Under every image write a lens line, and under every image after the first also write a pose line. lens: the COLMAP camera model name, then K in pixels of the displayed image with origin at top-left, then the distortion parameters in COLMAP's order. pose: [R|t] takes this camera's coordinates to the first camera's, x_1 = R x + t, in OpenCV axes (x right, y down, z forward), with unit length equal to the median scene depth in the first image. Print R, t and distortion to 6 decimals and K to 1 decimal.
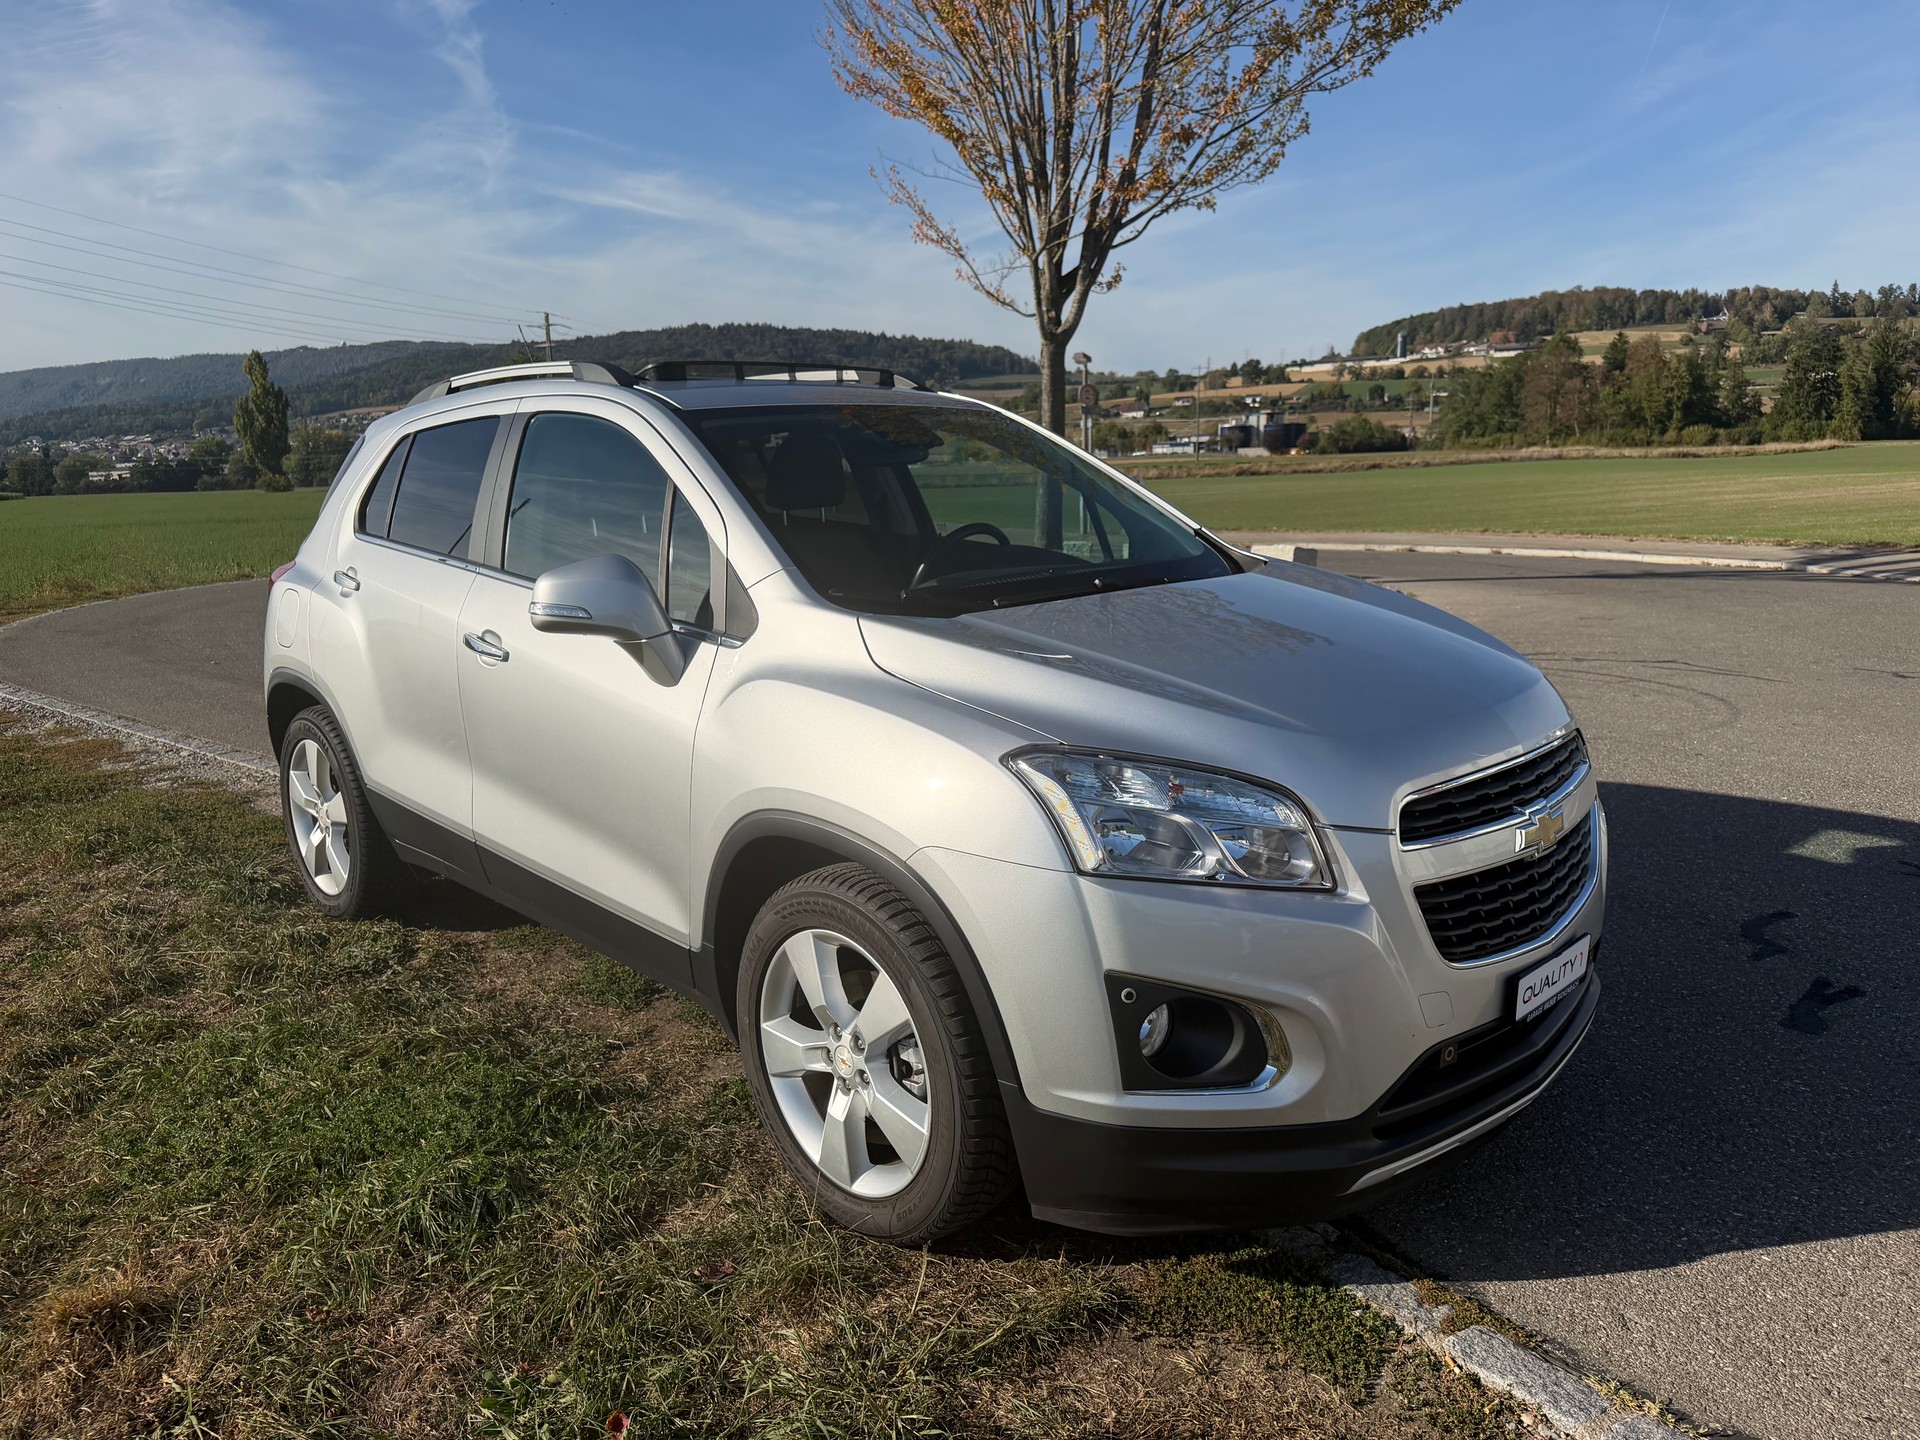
lens RADIAL K [[1383.9, 0, 972.5], [0, 1383.9, 734.7], [0, 0, 1]] dist [0.041705, -0.053159]
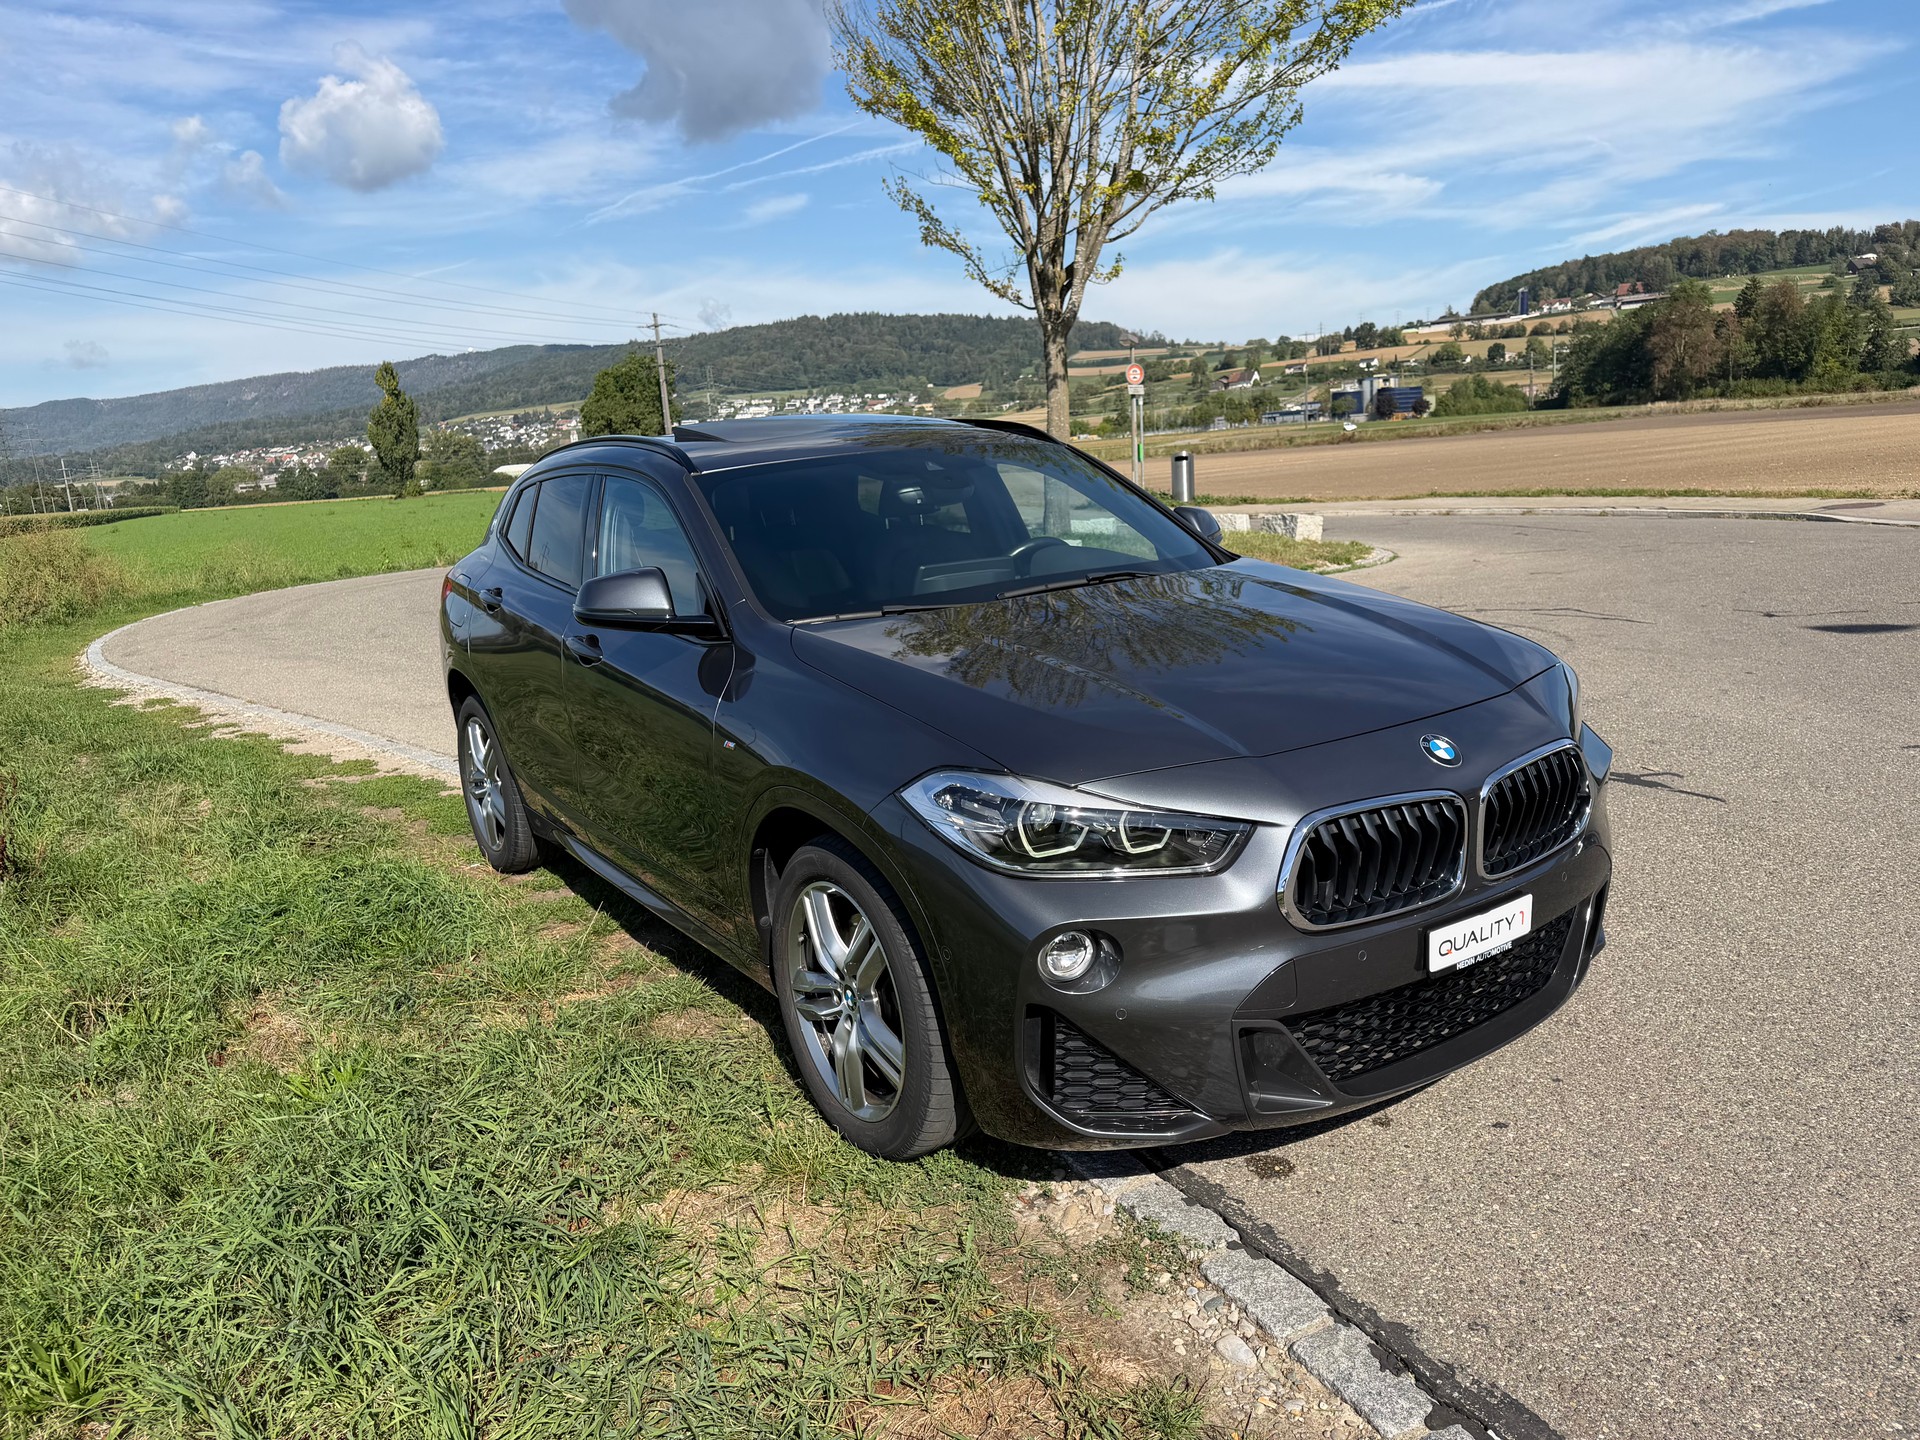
lens RADIAL K [[1383.9, 0, 974.2], [0, 1383.9, 733.4], [0, 0, 1]] dist [0.041705, -0.053159]
pose [[0.996032, -0.021855, -0.086272, 0.314632], [0.022966, 0.999665, 0.011906, 0.048249], [0.085983, -0.013840, 0.996200, -0.309521]]
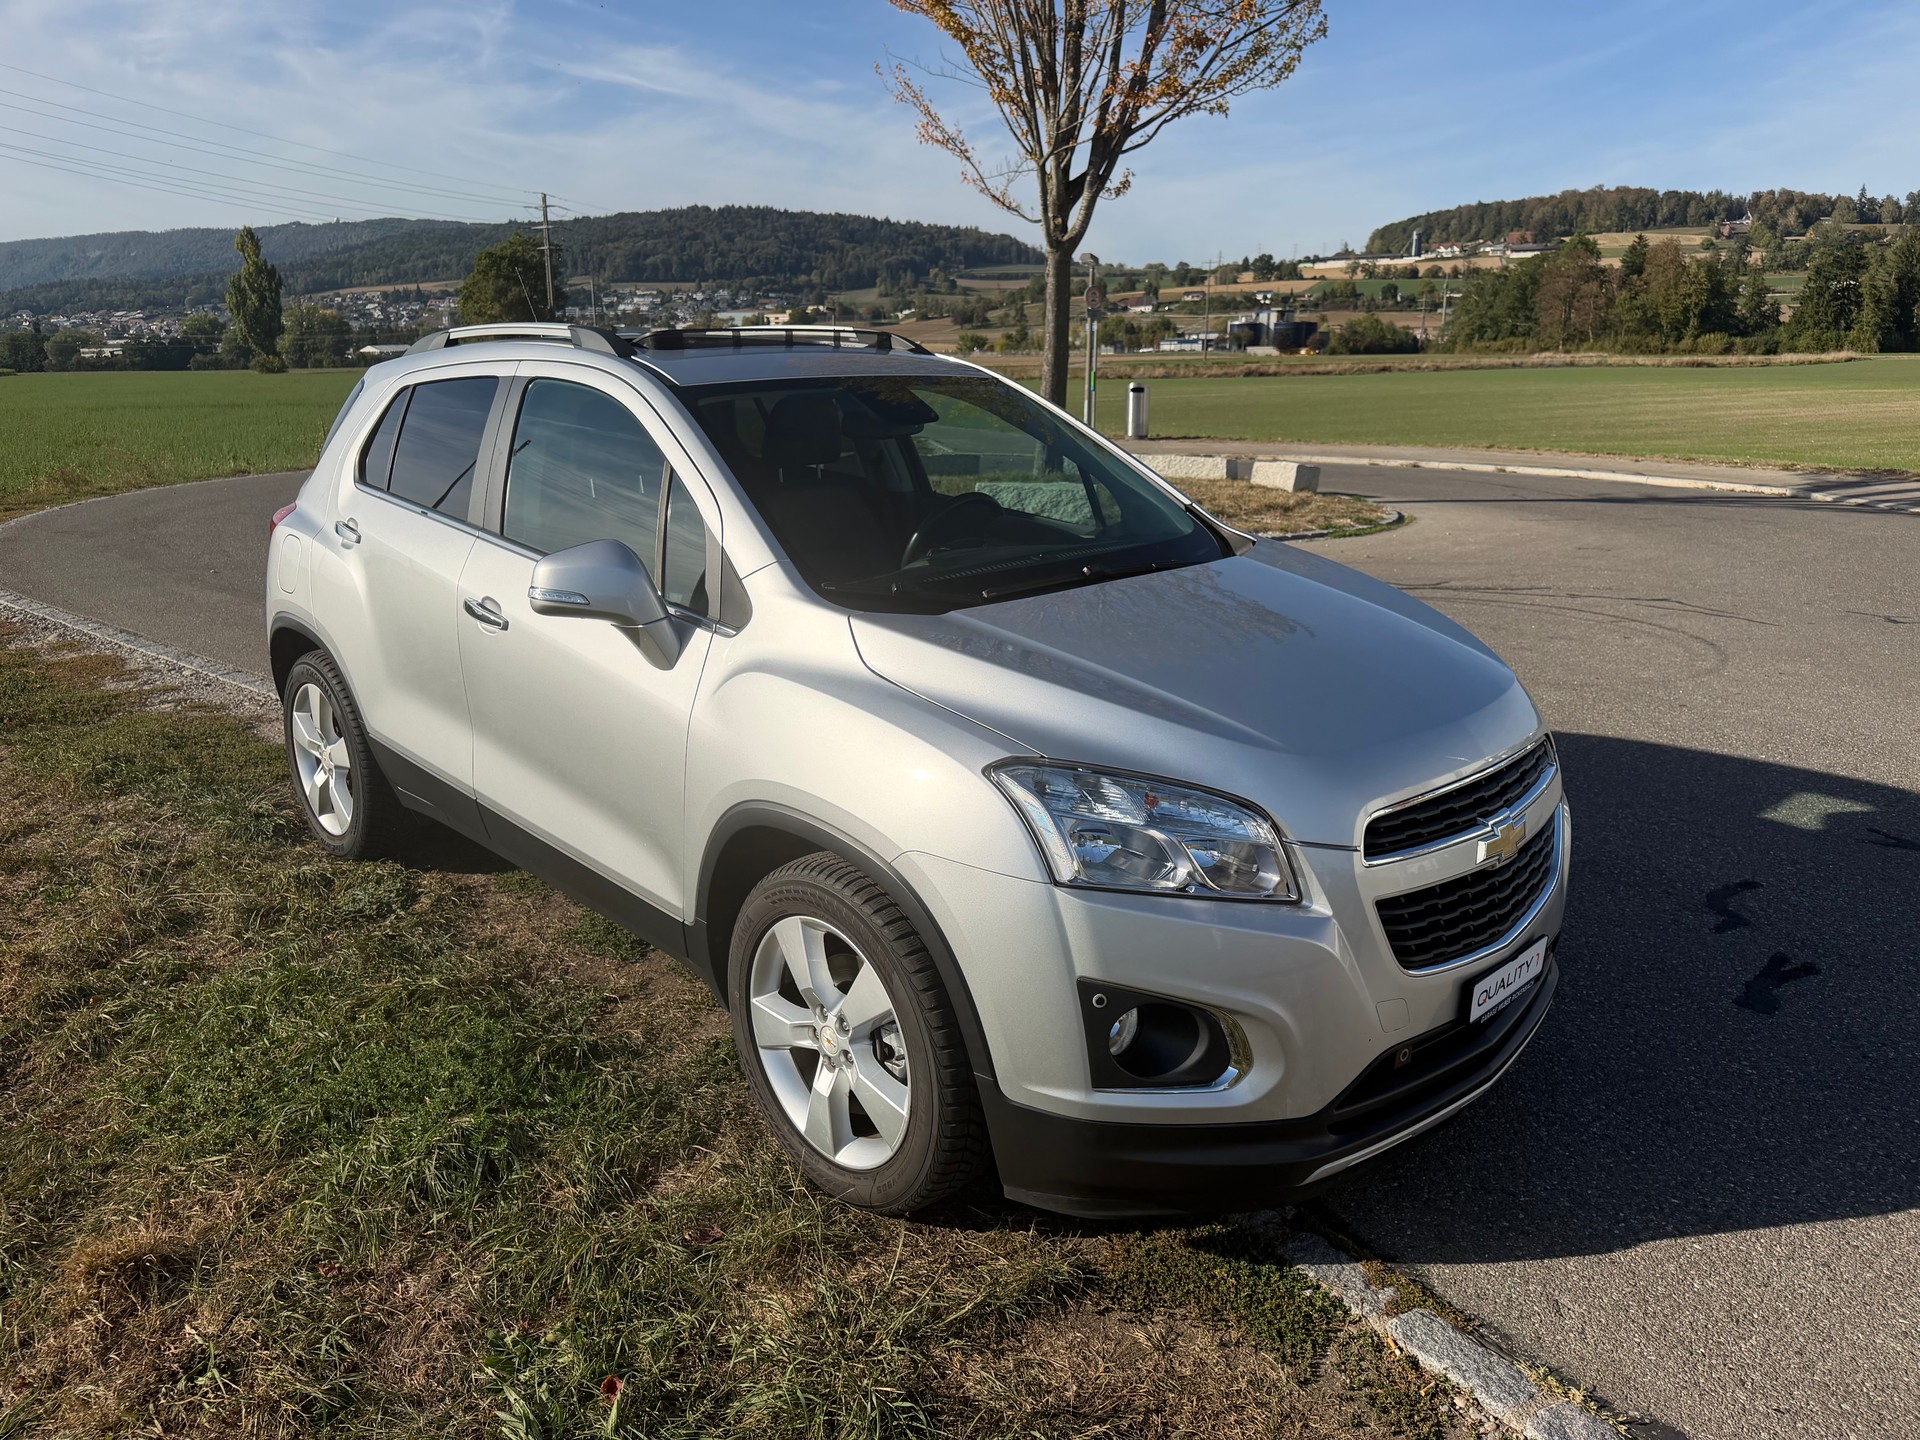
lens RADIAL K [[1383.9, 0, 968.4], [0, 1383.9, 723.9], [0, 0, 1]] dist [0.041705, -0.053159]
pose [[0.999786, 0.020708, -0.000248, 0.004768], [-0.020646, 0.997598, 0.066127, -0.046734], [0.001617, -0.066108, 0.997811, -0.018440]]
